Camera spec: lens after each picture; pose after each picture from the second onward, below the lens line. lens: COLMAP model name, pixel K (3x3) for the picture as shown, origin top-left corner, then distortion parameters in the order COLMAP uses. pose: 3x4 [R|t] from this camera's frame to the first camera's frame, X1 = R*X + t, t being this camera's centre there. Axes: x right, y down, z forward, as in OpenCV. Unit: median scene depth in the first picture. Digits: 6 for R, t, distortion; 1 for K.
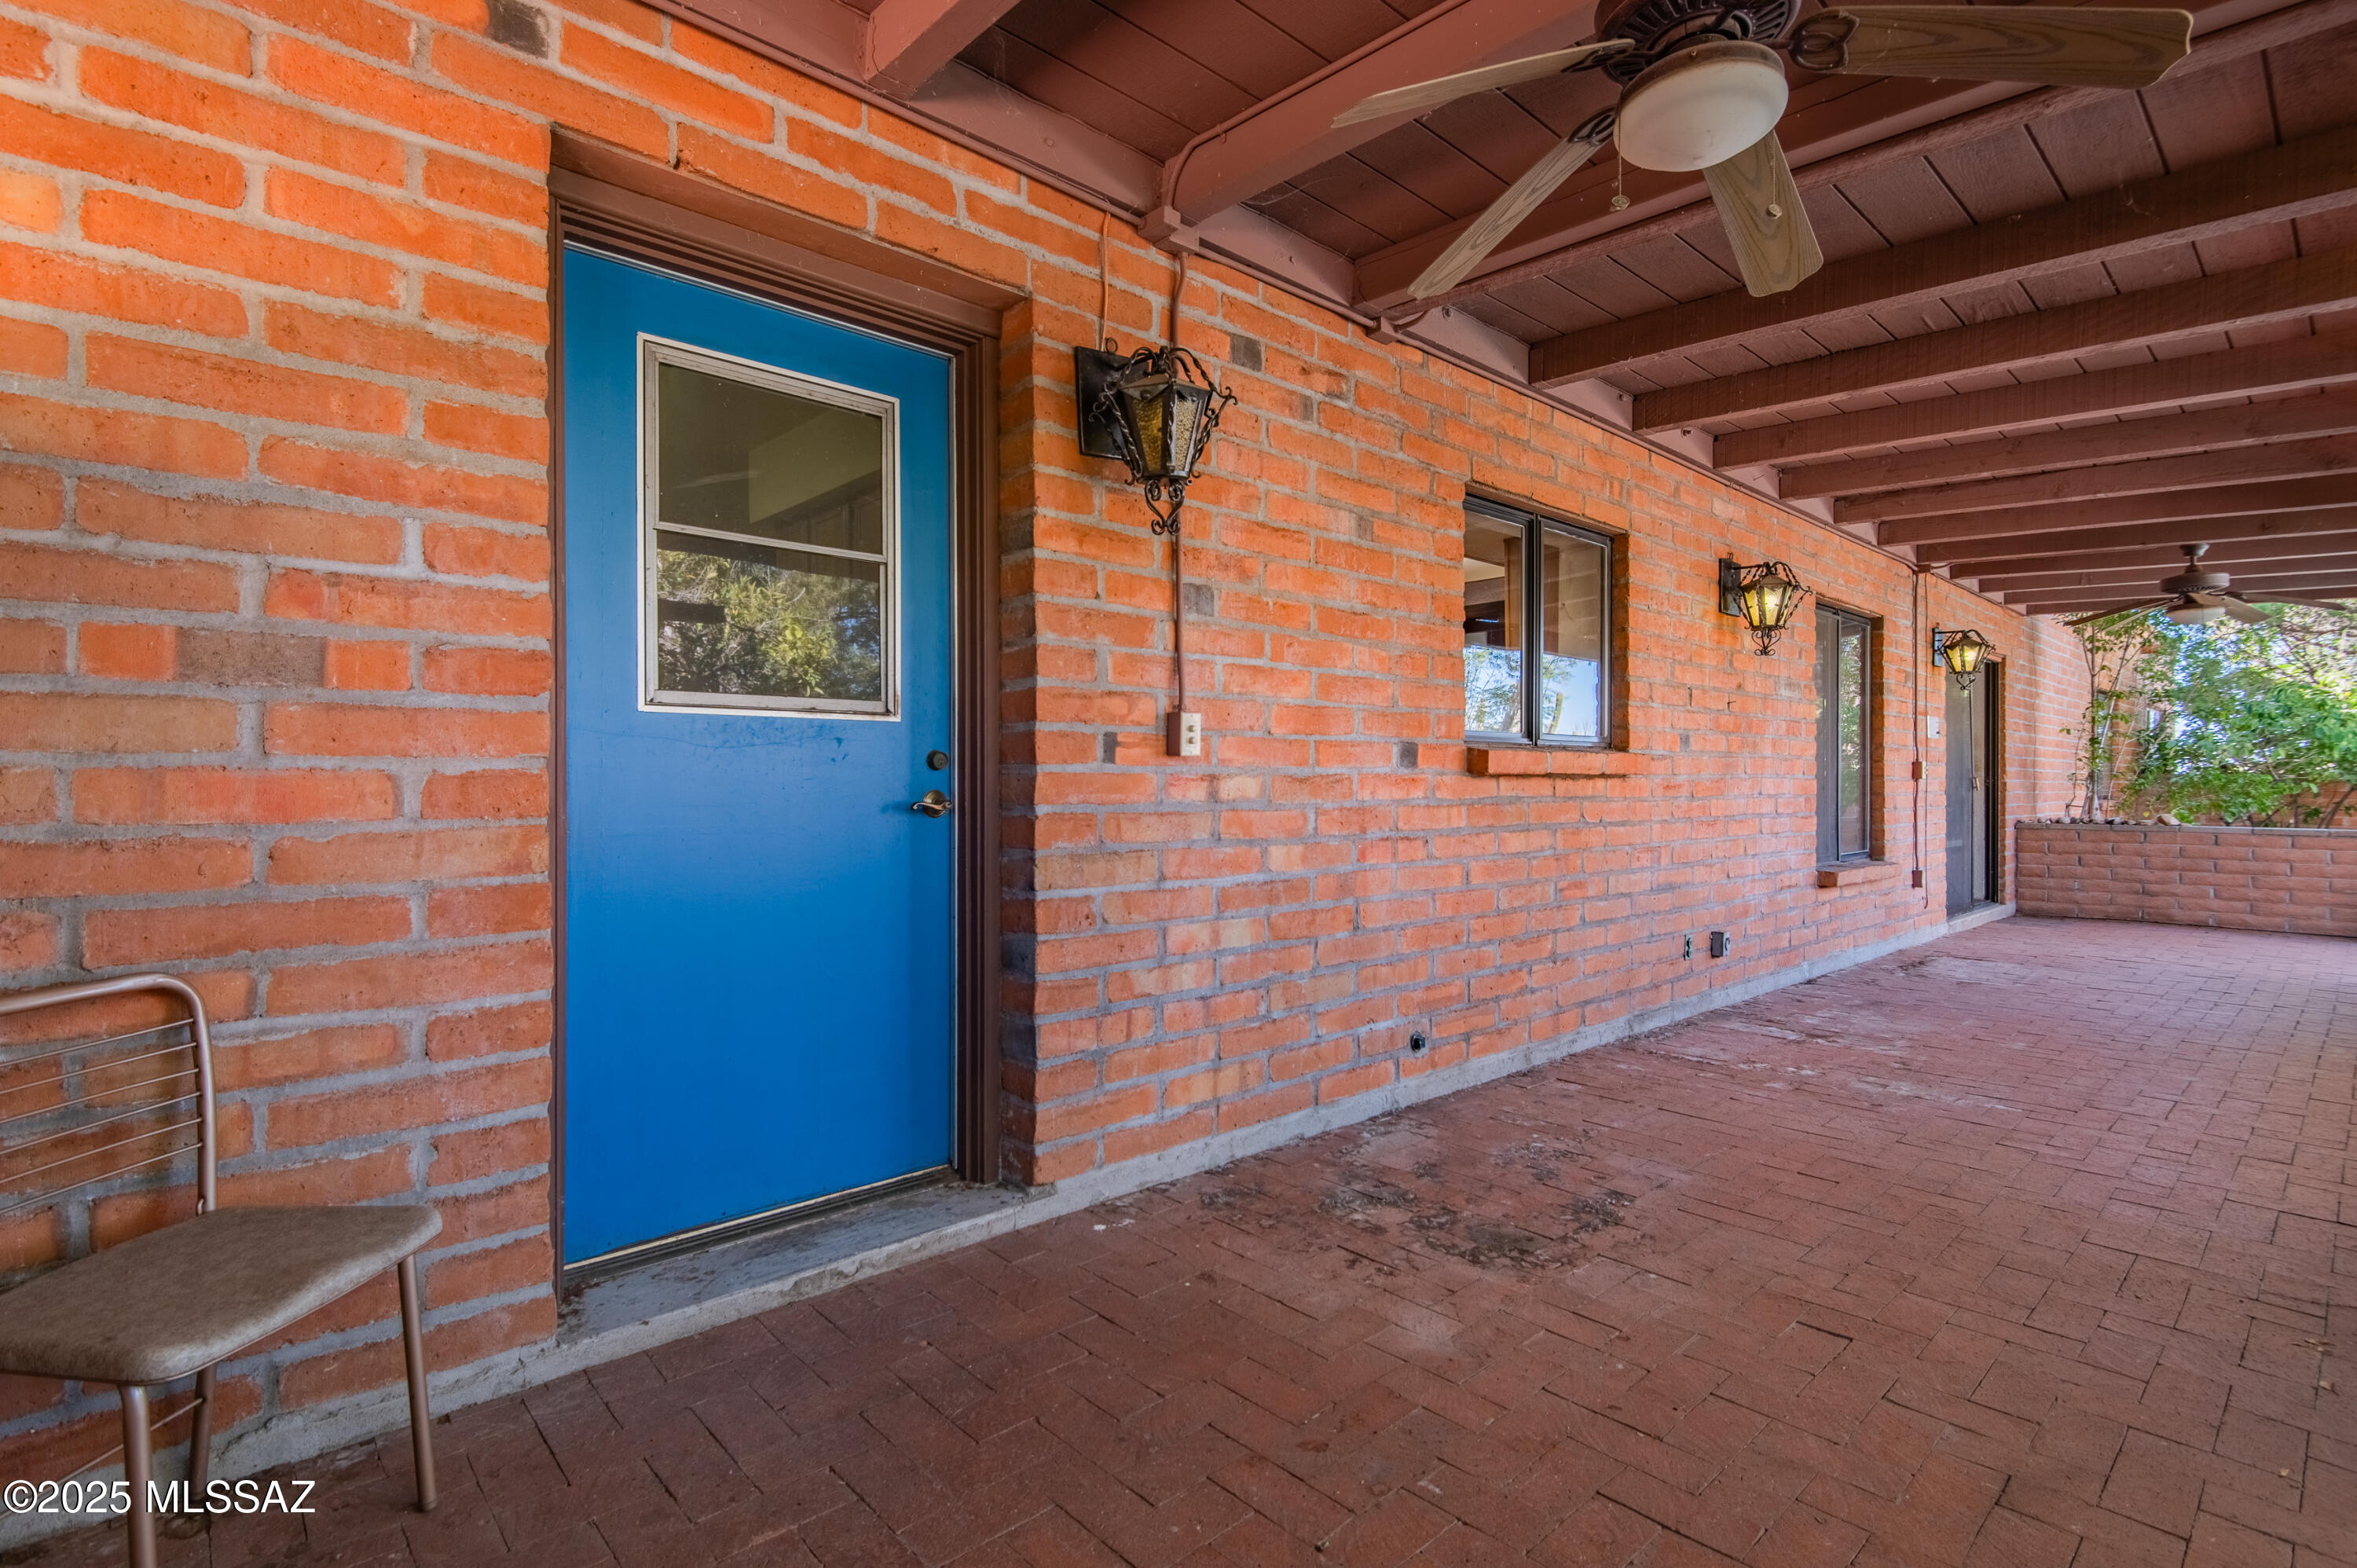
lens RADIAL K [[1073.3, 0, 1178.5], [0, 1073.3, 784.0], [0, 0, 1]] dist [-0.000859, -0.000249]
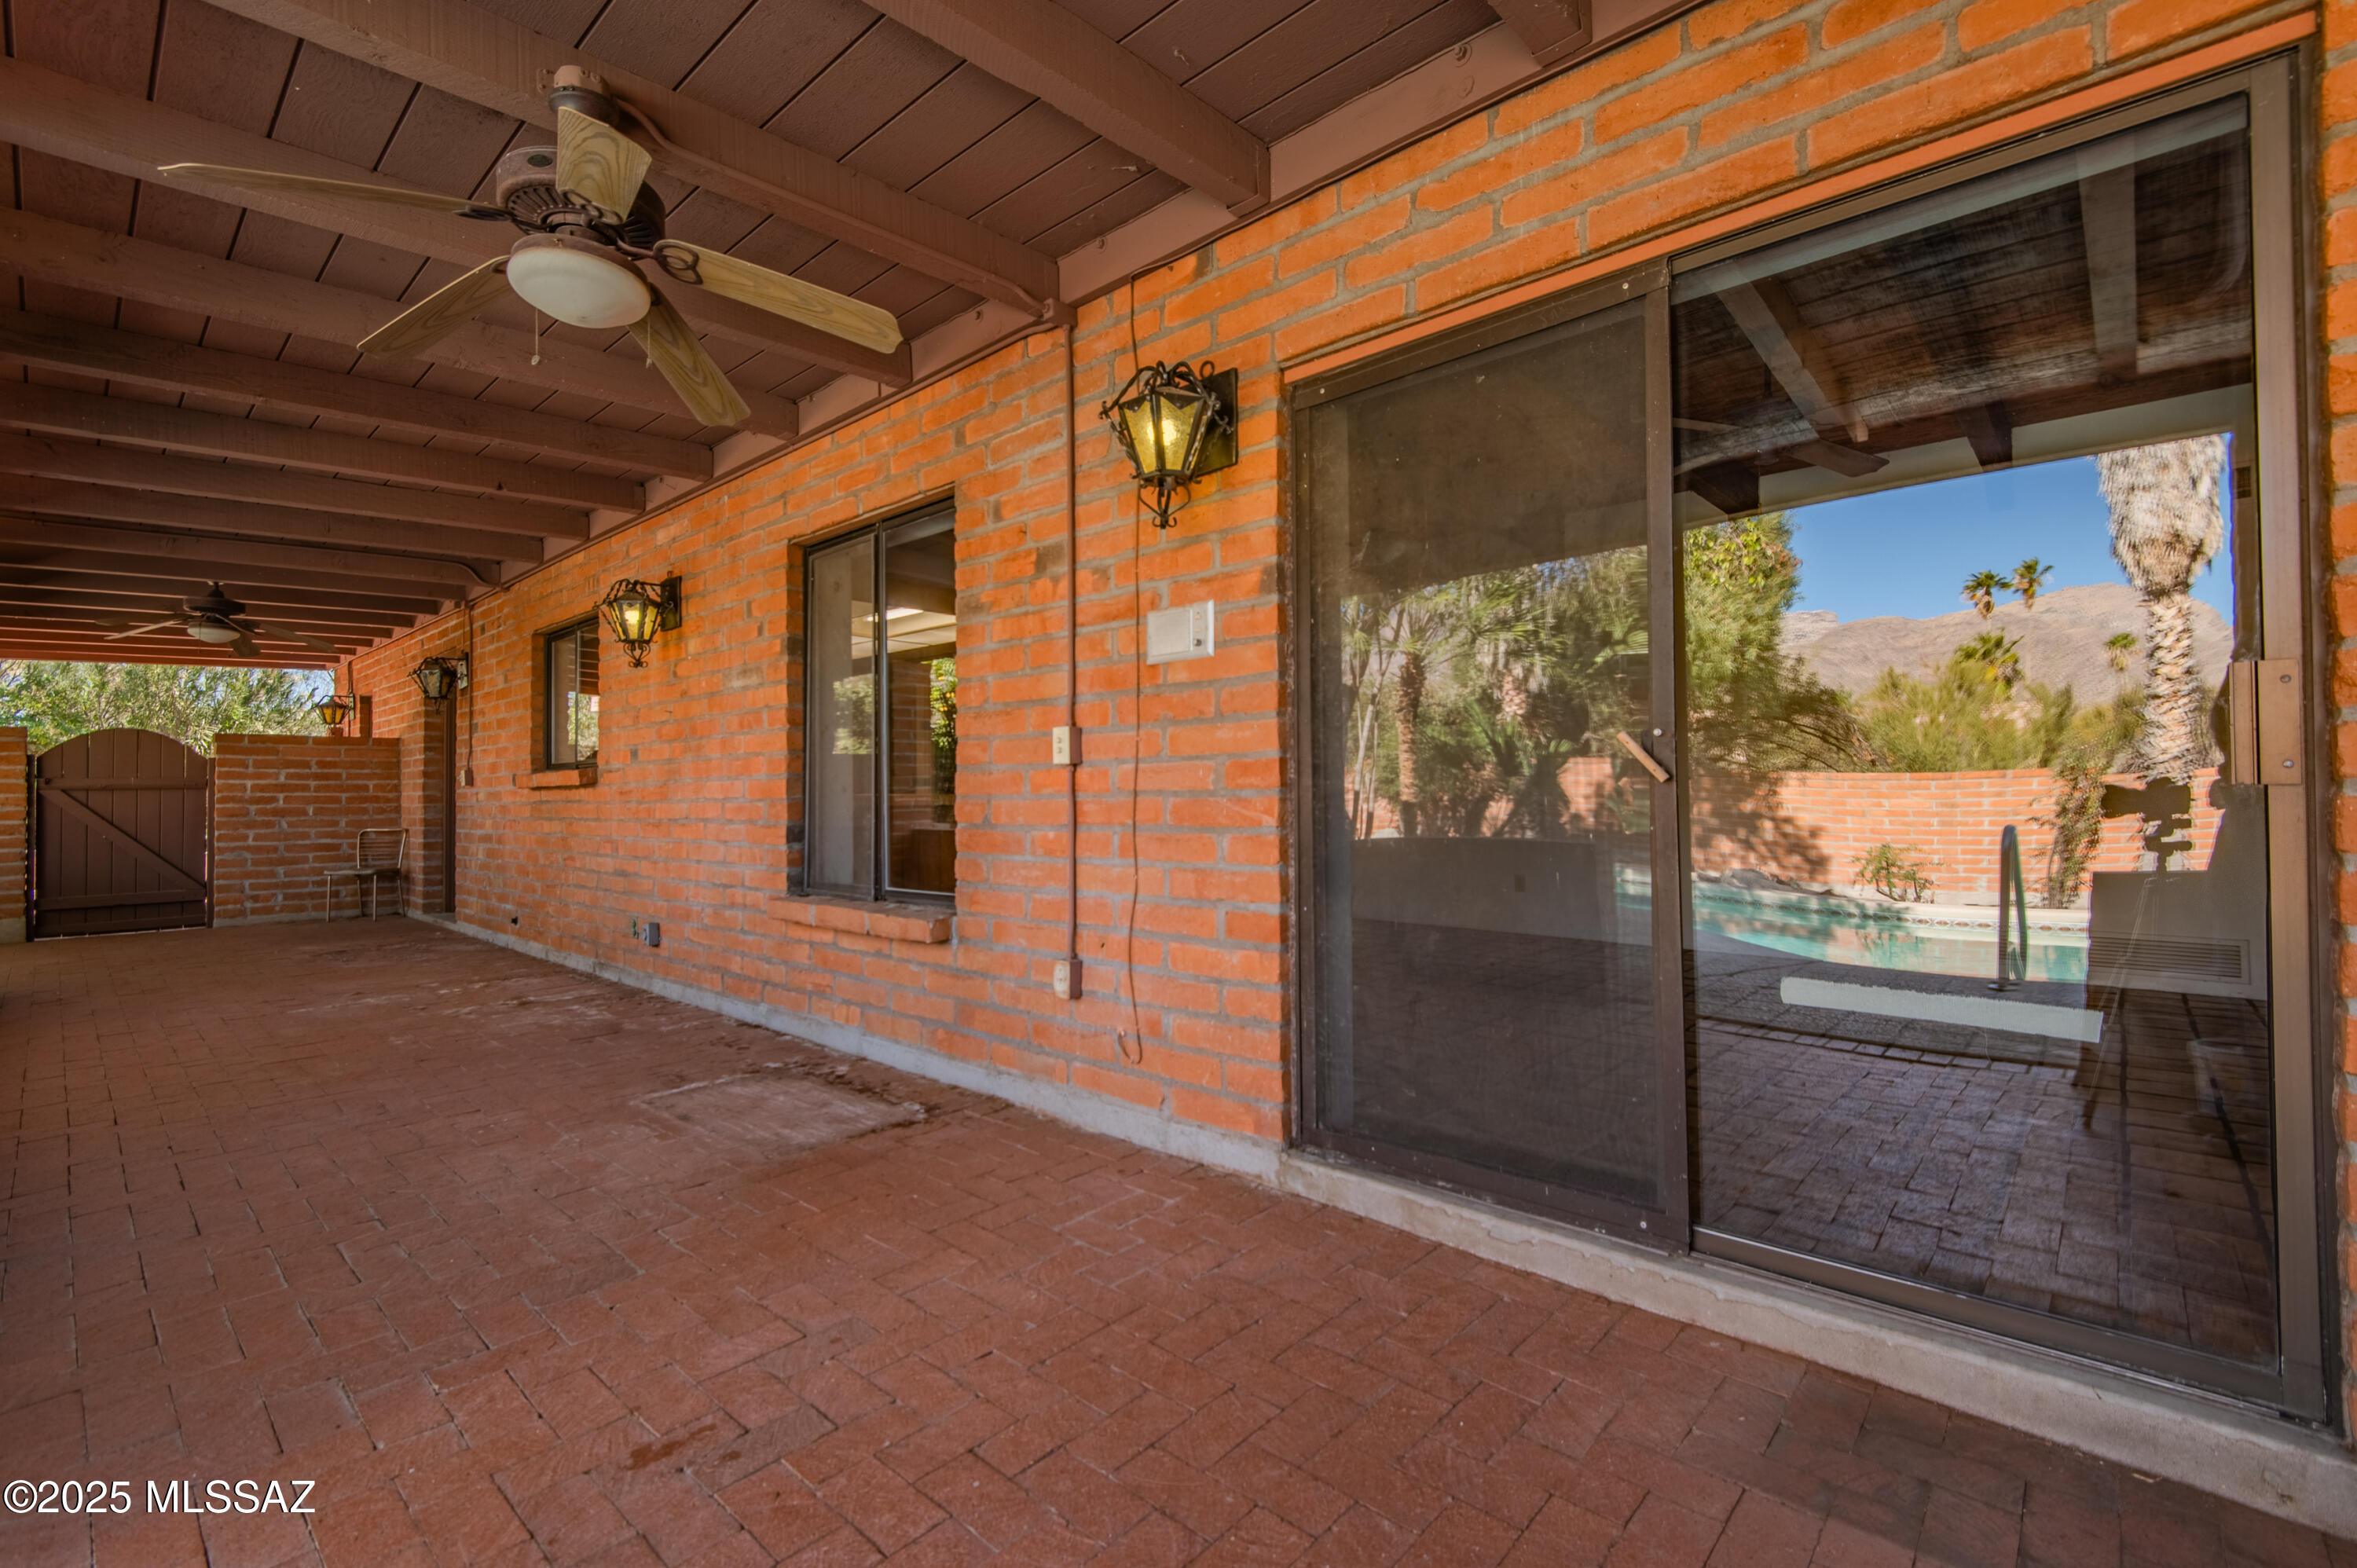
lens RADIAL K [[1036.9, 0, 1172.0], [0, 1036.9, 782.7], [0, 0, 1]] dist [-0.001275, 0.000056]
pose [[0.113757, -0.014965, -0.993396, 1.624372], [0.016712, 0.999774, -0.013148, 0.016090], [0.993368, -0.015106, 0.113981, 1.407407]]
